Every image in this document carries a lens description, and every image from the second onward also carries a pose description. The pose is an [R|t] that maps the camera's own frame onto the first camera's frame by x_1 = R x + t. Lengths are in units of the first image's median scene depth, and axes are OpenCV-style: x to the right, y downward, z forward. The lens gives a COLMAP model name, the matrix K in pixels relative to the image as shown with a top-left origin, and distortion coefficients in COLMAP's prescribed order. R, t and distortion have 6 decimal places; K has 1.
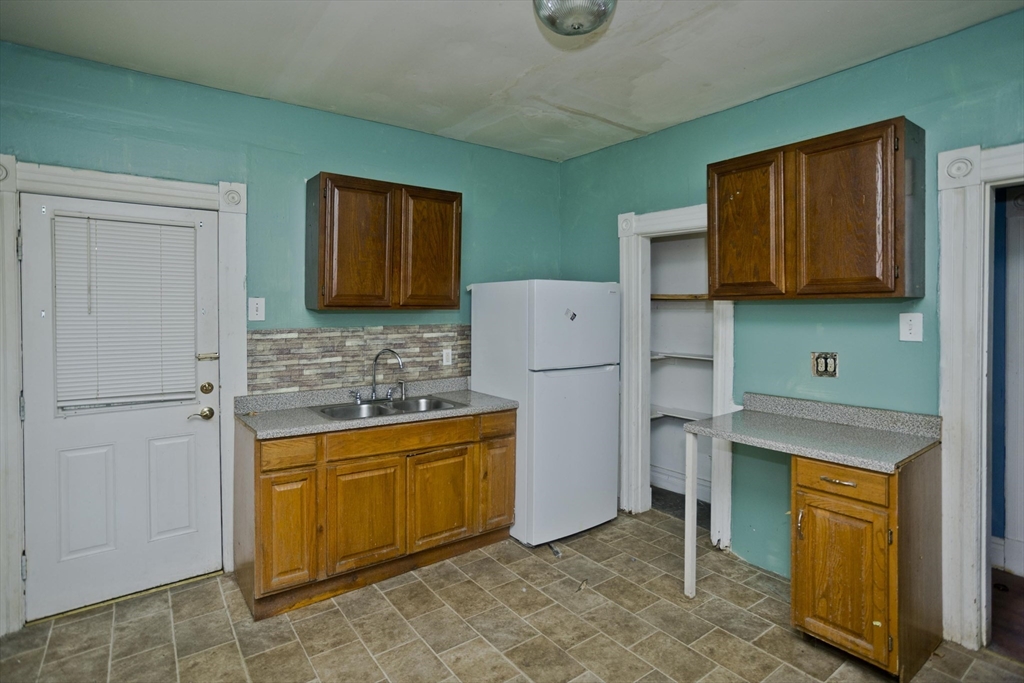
lens RADIAL K [[516.3, 0, 512.2], [0, 516.3, 317.8], [0, 0, 1]] dist [0.000814, 0.000273]
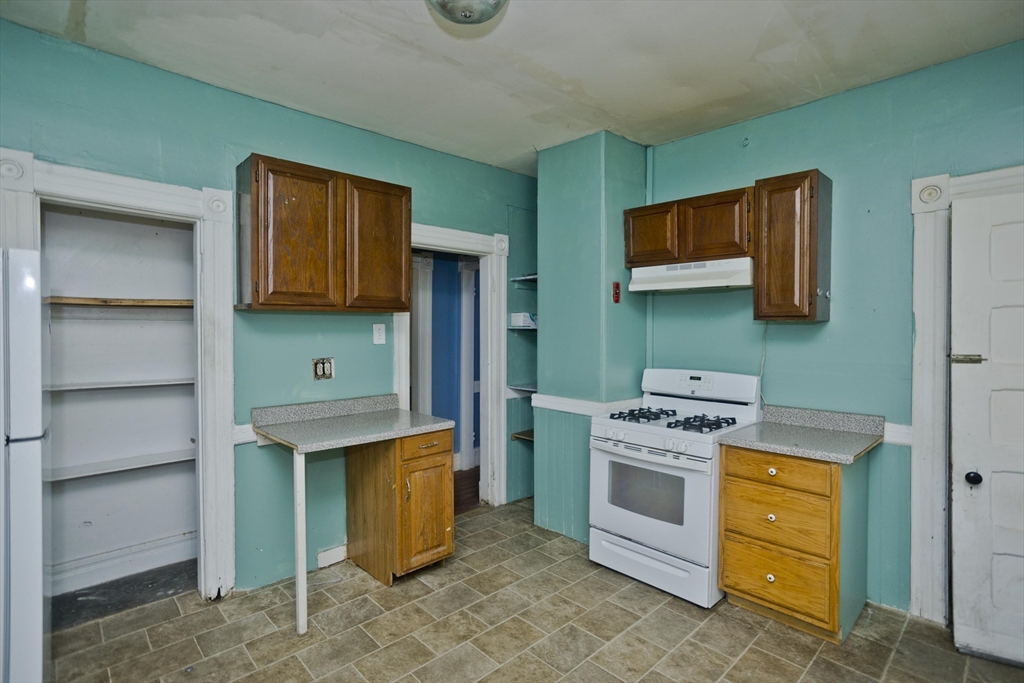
lens RADIAL K [[499.4, 0, 517.2], [0, 499.4, 337.2], [0, 0, 1]] dist [-0.065482, 0.034761]
pose [[-0.130210, -0.025743, 0.991152, -0.571805], [0.006932, 0.999615, 0.026874, -0.006014], [-0.991462, 0.010370, -0.129981, 0.761043]]
